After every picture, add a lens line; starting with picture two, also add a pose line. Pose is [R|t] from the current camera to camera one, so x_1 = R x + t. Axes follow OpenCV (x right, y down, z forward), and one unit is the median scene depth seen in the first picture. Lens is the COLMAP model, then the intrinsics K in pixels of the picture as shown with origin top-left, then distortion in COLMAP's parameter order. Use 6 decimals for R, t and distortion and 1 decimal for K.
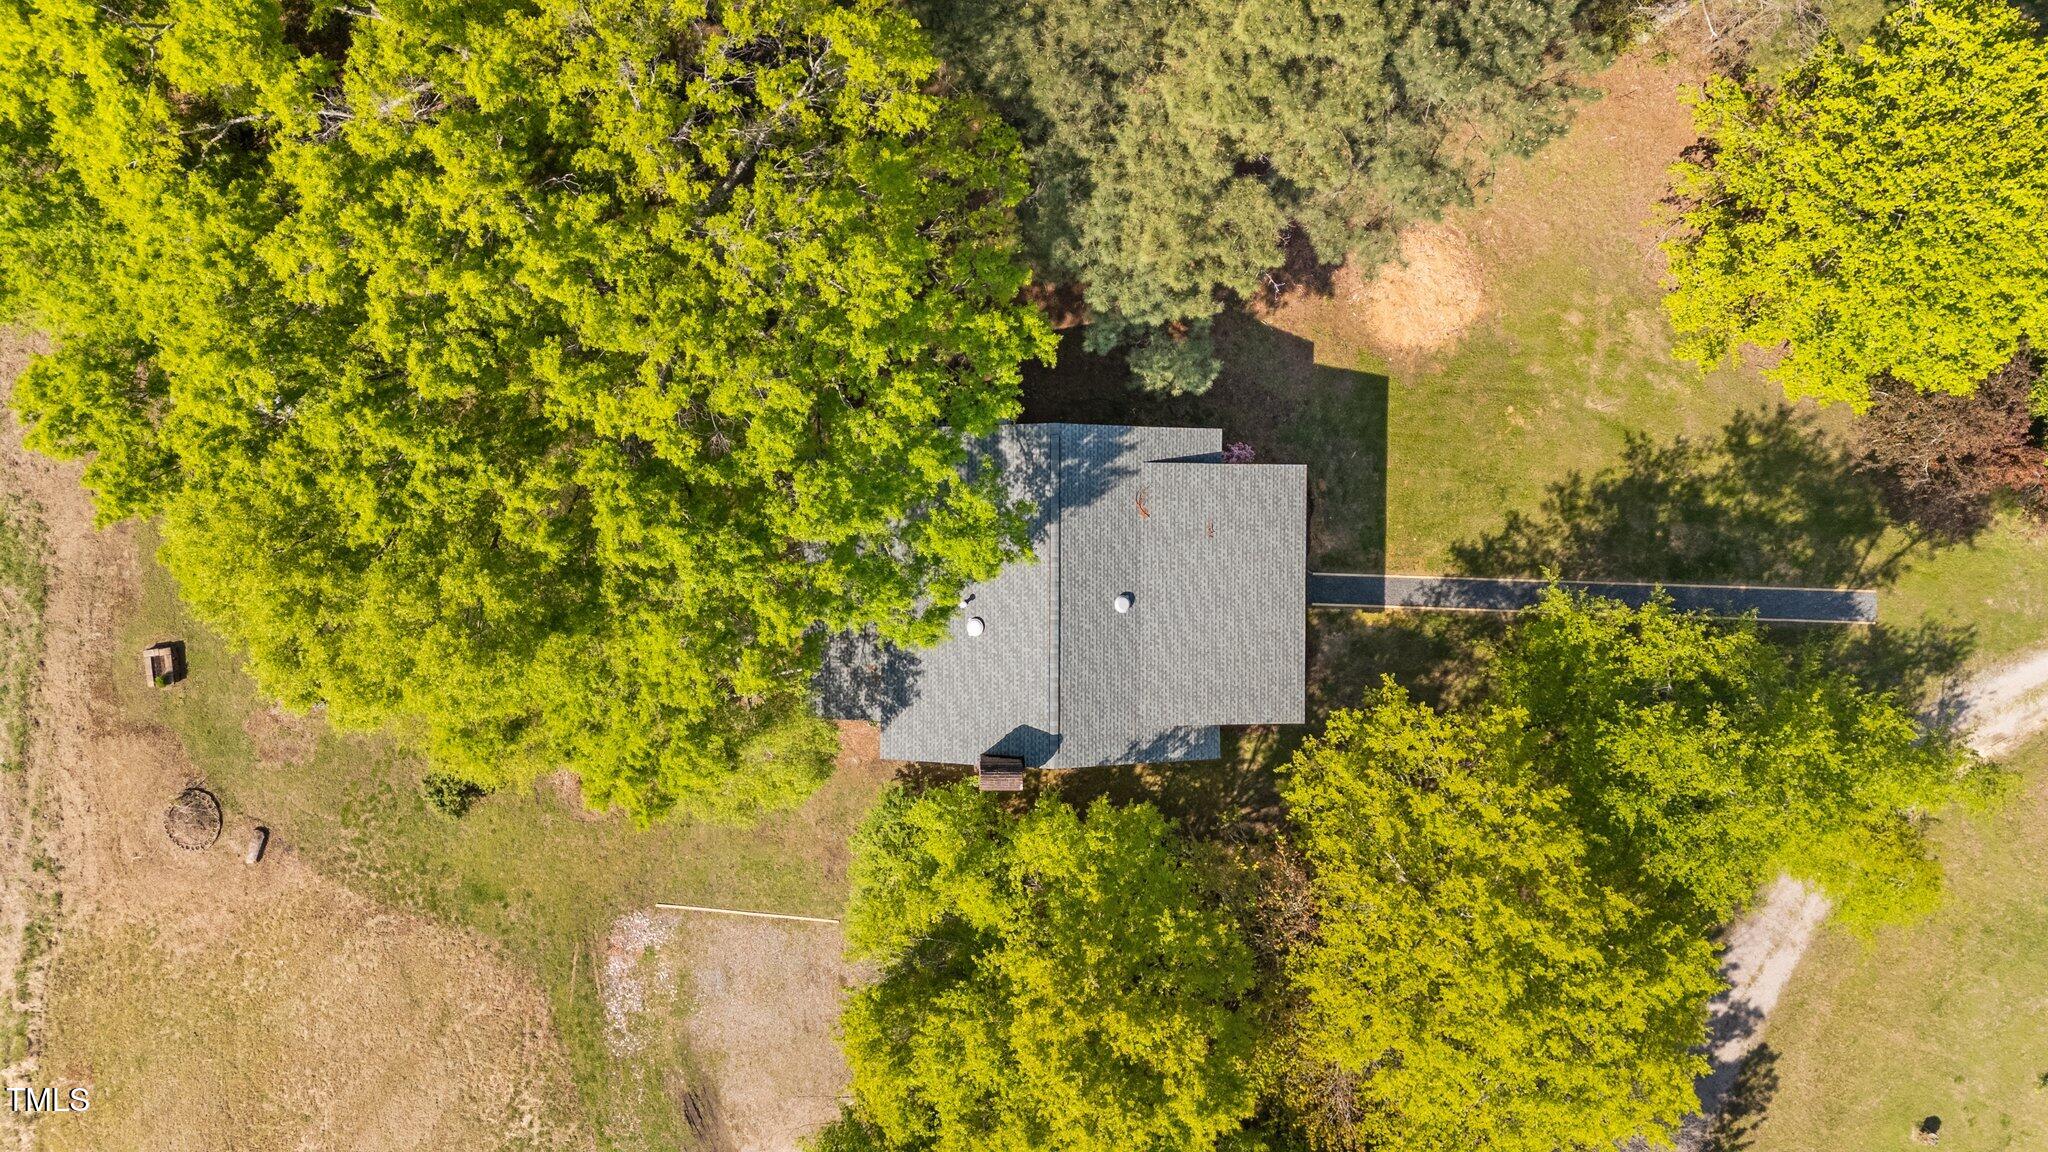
lens RADIAL K [[1452.4, 0, 1024.0], [0, 1452.4, 576.0], [0, 0, 1]] dist [-0.001609, 0.001316]
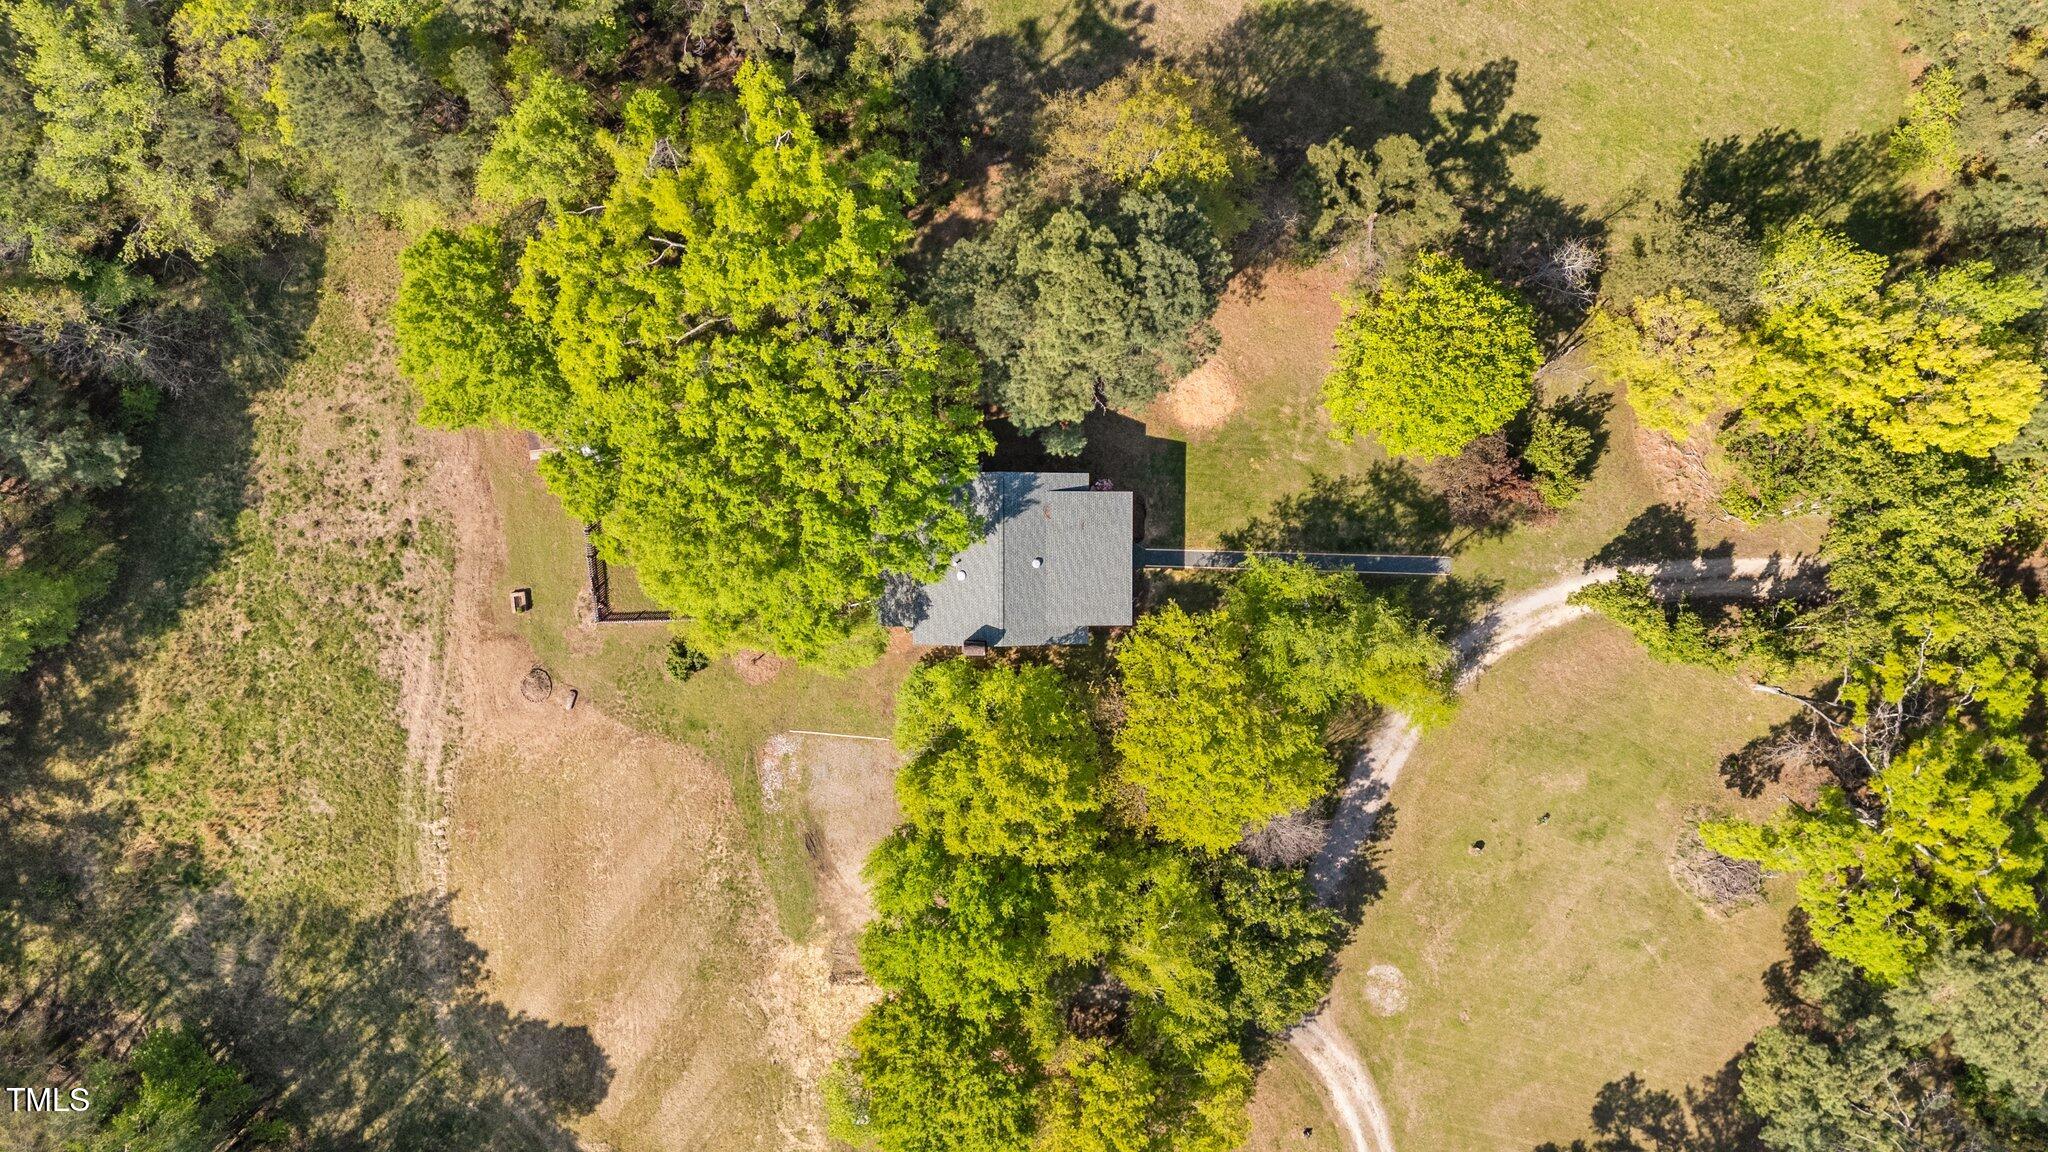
lens RADIAL K [[1452.4, 0, 1024.0], [0, 1452.4, 576.0], [0, 0, 1]] dist [-0.001609, 0.001316]
pose [[0.999977, -0.002386, -0.006358, 0.061126], [0.002400, 0.999995, 0.002162, 0.030317], [0.006353, -0.002177, 0.999977, -0.926842]]
